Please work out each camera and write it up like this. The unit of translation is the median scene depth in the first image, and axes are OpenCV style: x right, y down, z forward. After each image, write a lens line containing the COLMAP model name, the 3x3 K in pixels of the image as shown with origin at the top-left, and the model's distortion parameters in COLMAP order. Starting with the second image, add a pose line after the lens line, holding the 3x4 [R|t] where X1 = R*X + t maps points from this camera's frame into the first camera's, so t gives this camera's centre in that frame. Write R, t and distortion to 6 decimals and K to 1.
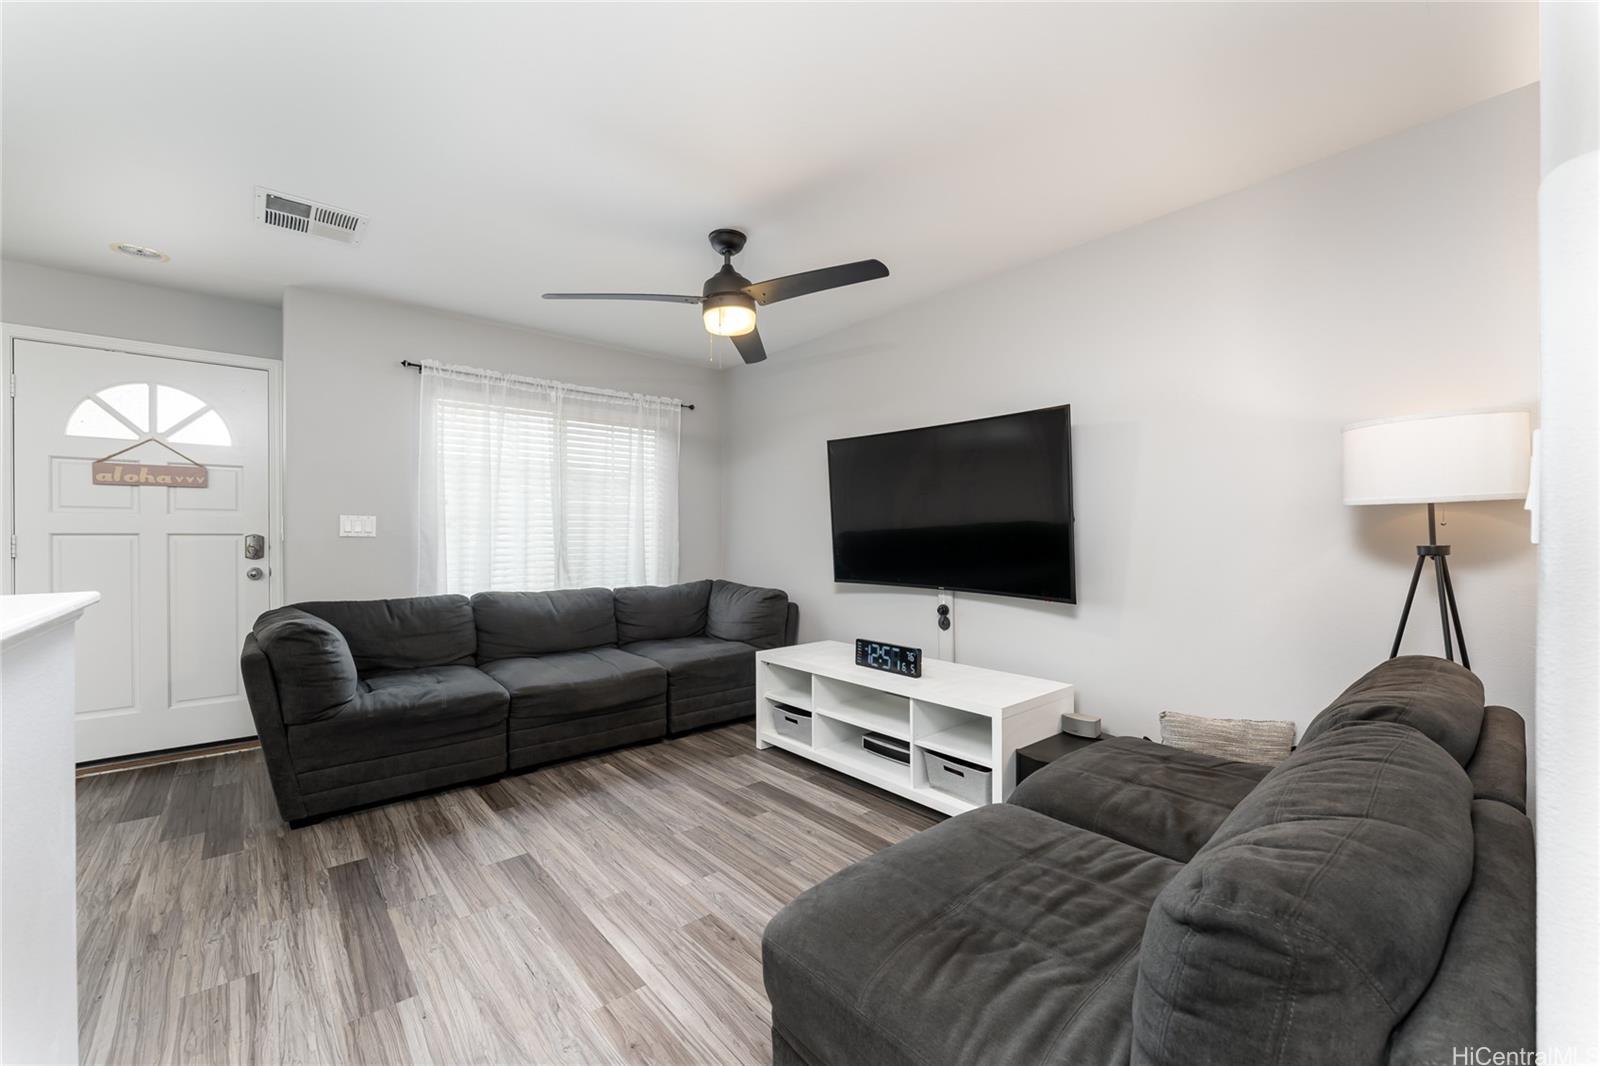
lens RADIAL K [[650.6, 0, 825.0], [0, 650.6, 535.0], [0, 0, 1]] dist [0.000457, -0.001007]
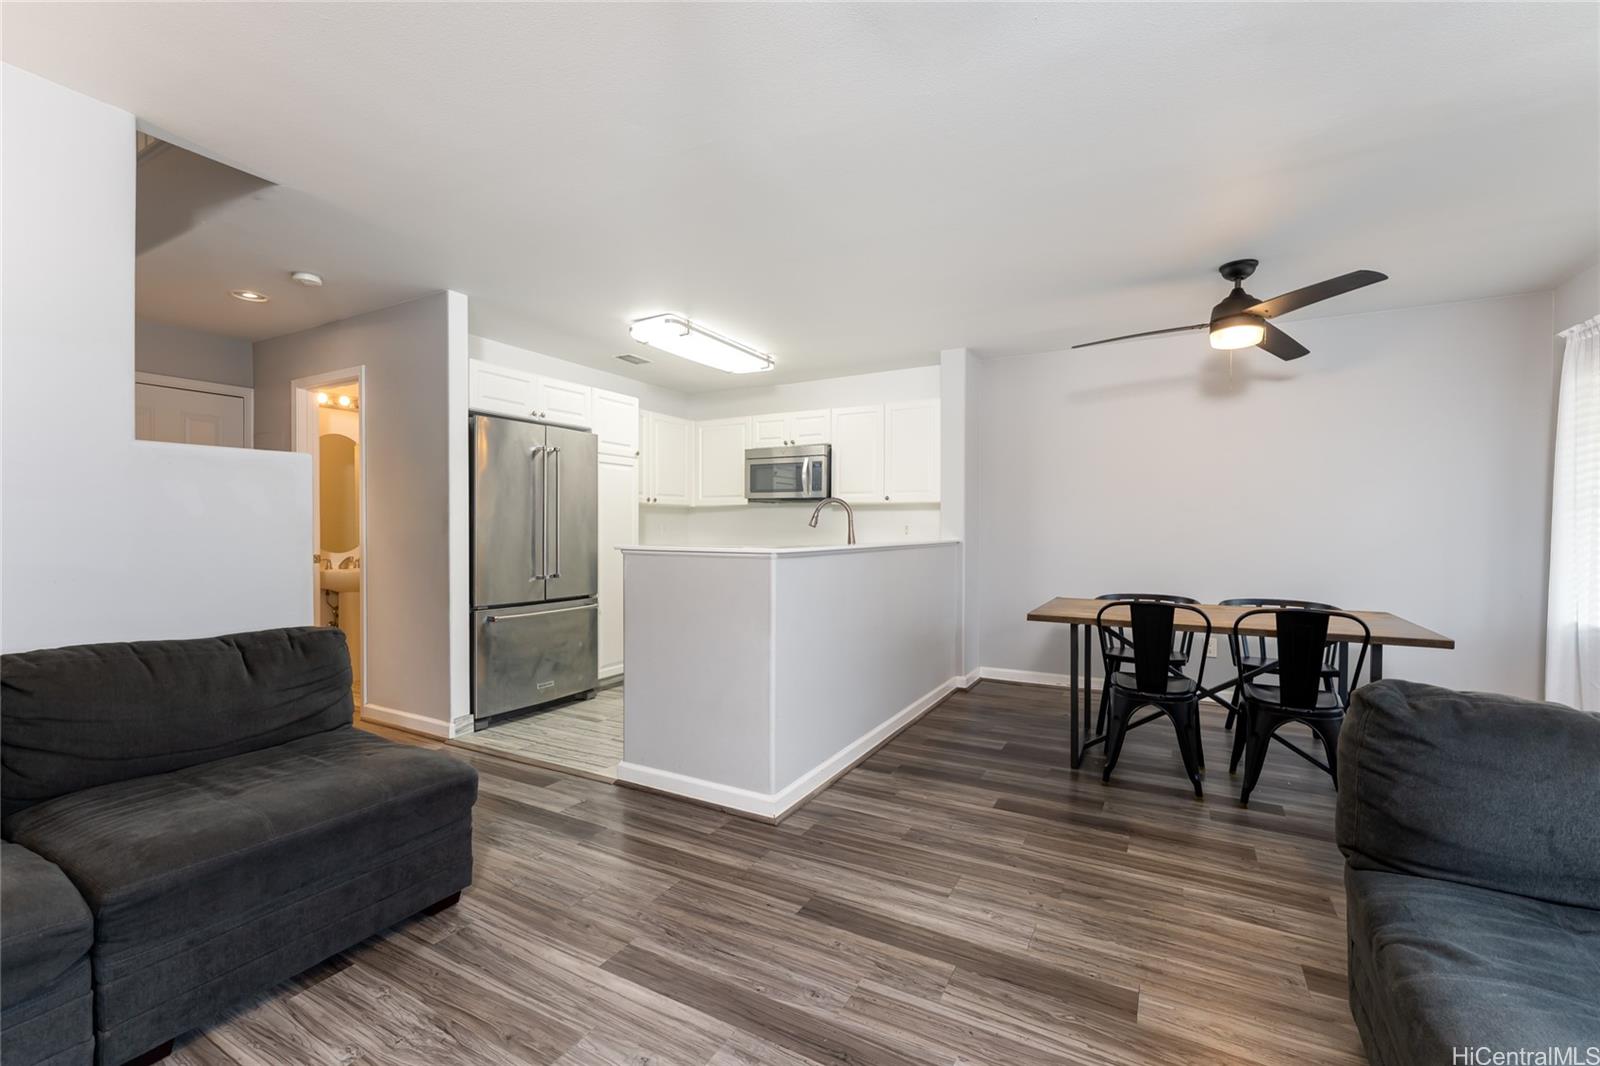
lens RADIAL K [[650.6, 0, 811.7], [0, 650.6, 531.9], [0, 0, 1]] dist [0.000457, -0.001007]
pose [[-0.942485, 0.006669, -0.334183, -0.139743], [0.002665, 0.999919, 0.012439, -0.004366], [0.334239, 0.010833, -0.942426, 1.141983]]
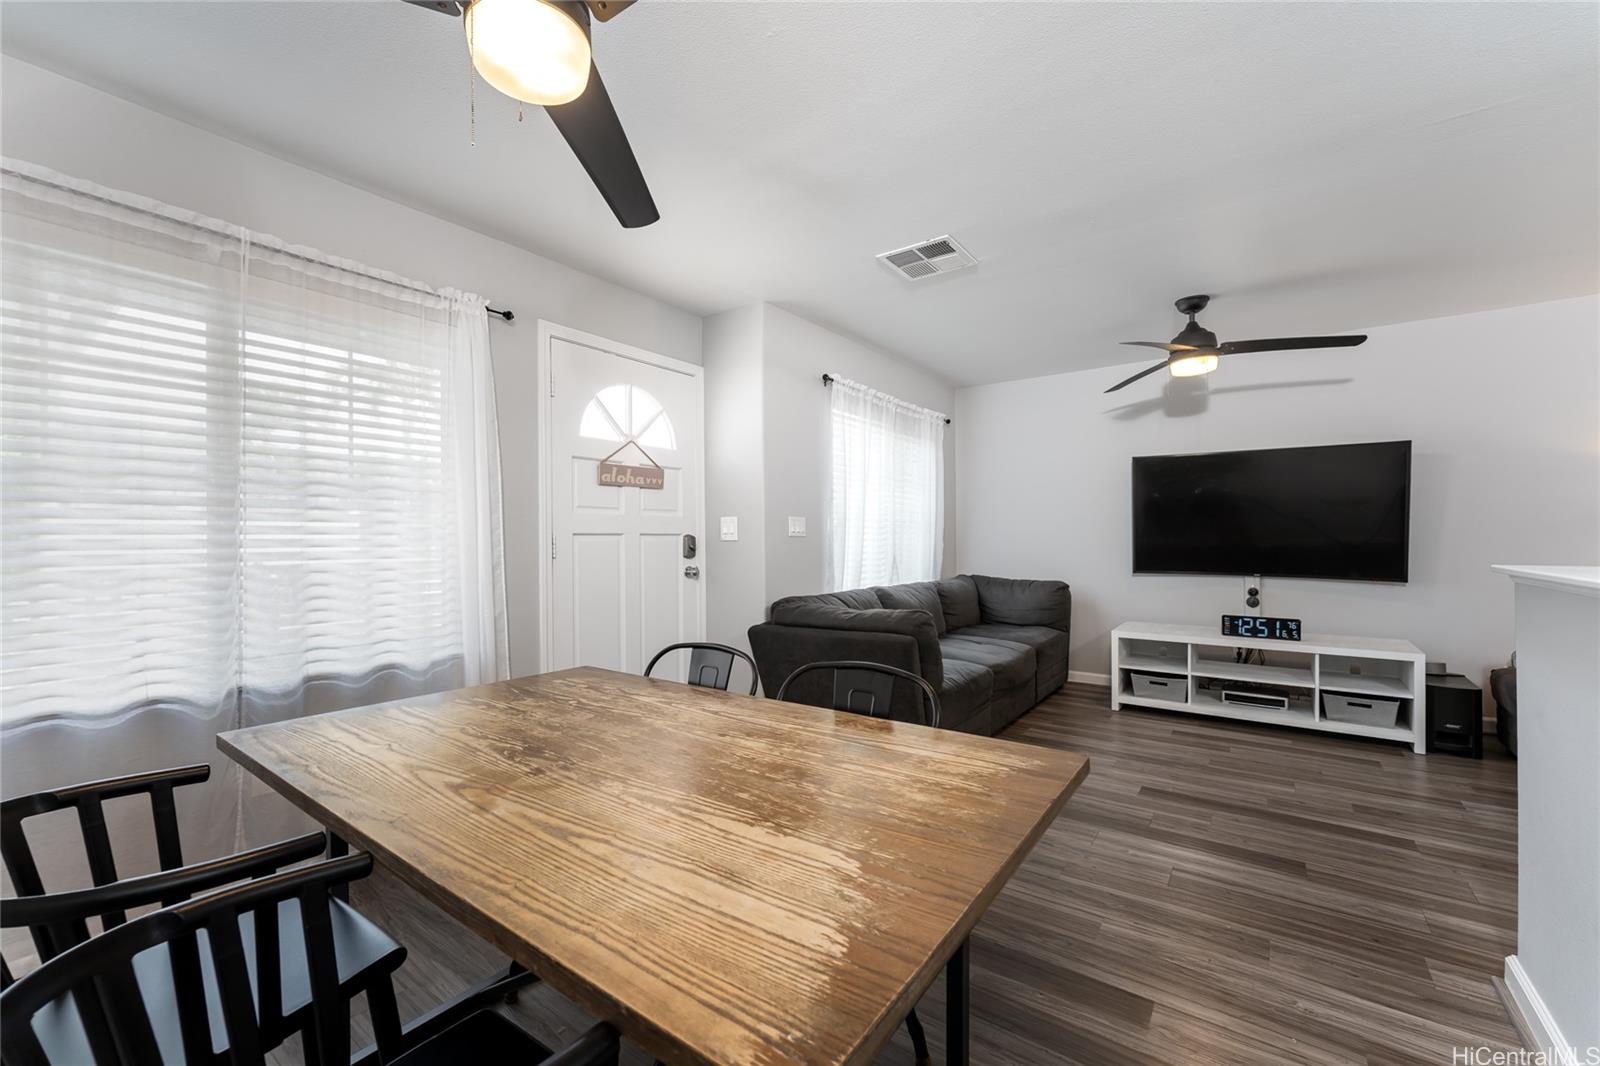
lens RADIAL K [[650.6, 0, 804.9], [0, 650.6, 534.7], [0, 0, 1]] dist [0.000457, -0.001007]
pose [[0.973822, -0.001192, 0.227307, -1.066517], [0.002098, 0.999991, -0.003747, 0.004435], [-0.227301, 0.004126, 0.973816, -0.062691]]
